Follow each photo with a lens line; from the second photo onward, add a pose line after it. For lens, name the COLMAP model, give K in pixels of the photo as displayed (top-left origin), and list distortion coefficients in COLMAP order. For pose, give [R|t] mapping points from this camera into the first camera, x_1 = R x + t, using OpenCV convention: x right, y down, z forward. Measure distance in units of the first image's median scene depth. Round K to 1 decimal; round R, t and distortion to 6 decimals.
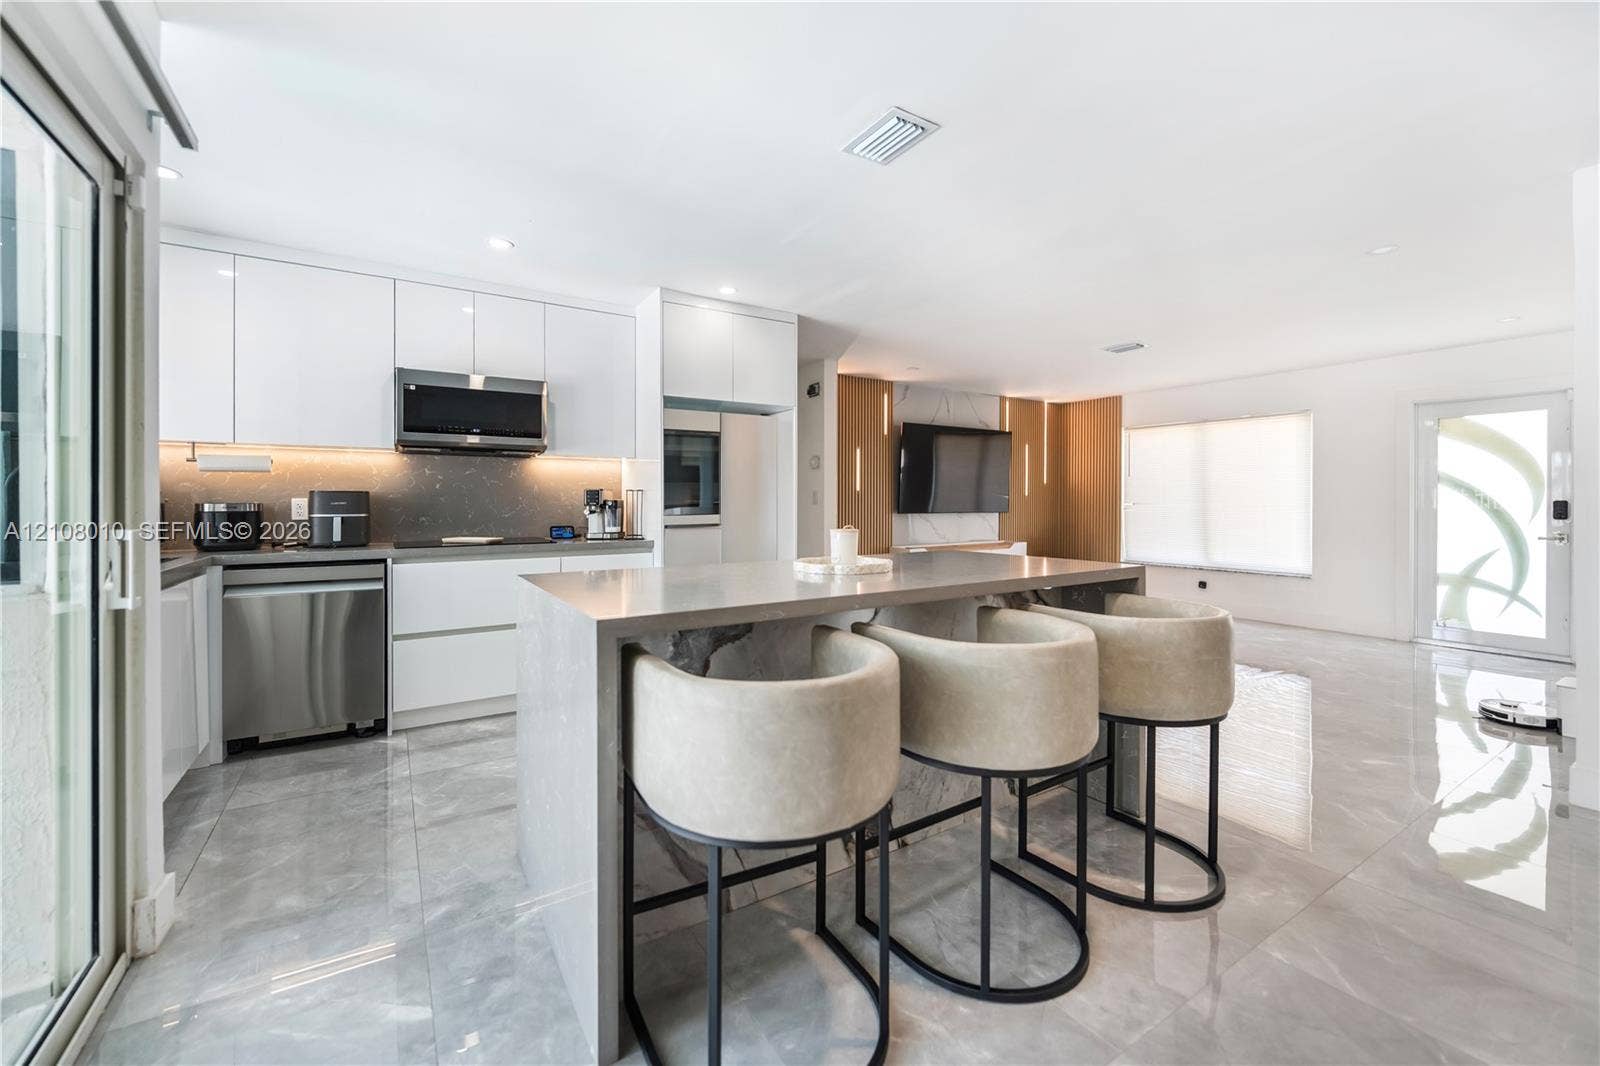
lens RADIAL K [[658.0, 0, 804.1], [0, 658.0, 501.8], [0, 0, 1]] dist [-0.000946, -0.000094]
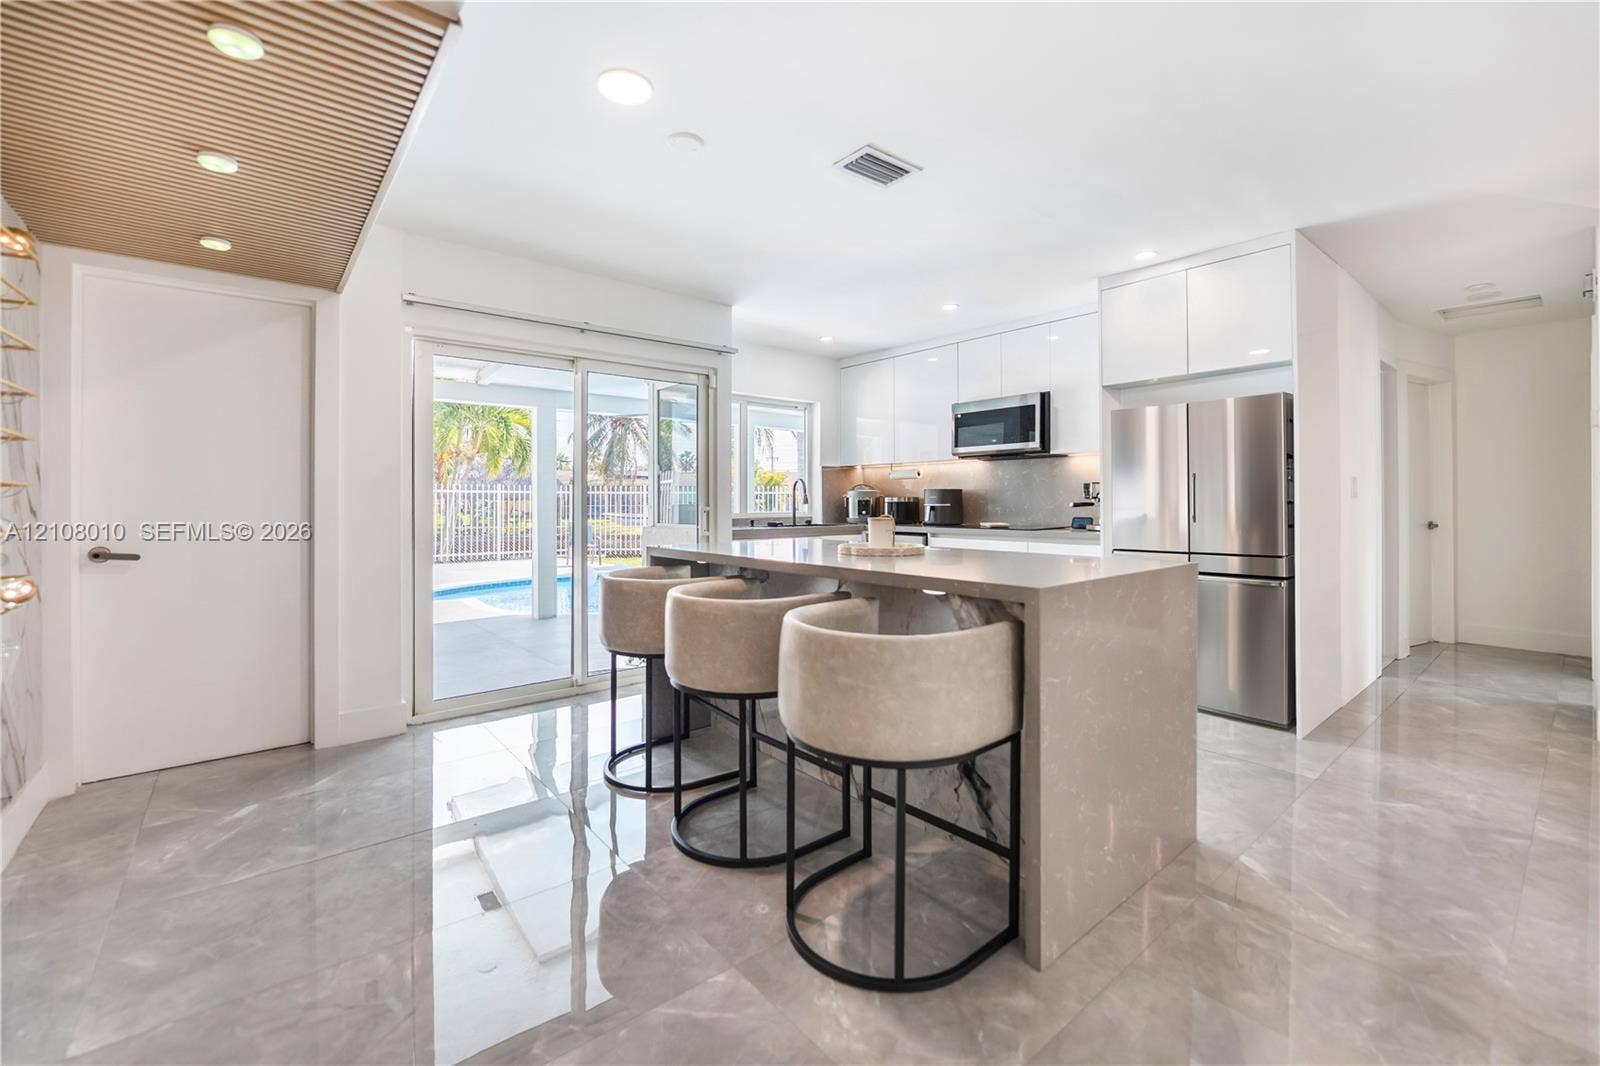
lens RADIAL K [[658.0, 0, 804.1], [0, 658.0, 501.8], [0, 0, 1]] dist [-0.000946, -0.000094]
pose [[0.131583, 0.002123, -0.991303, 0.839137], [0.009027, 0.999954, 0.003340, 0.005450], [0.991264, -0.009388, 0.131557, 0.506218]]
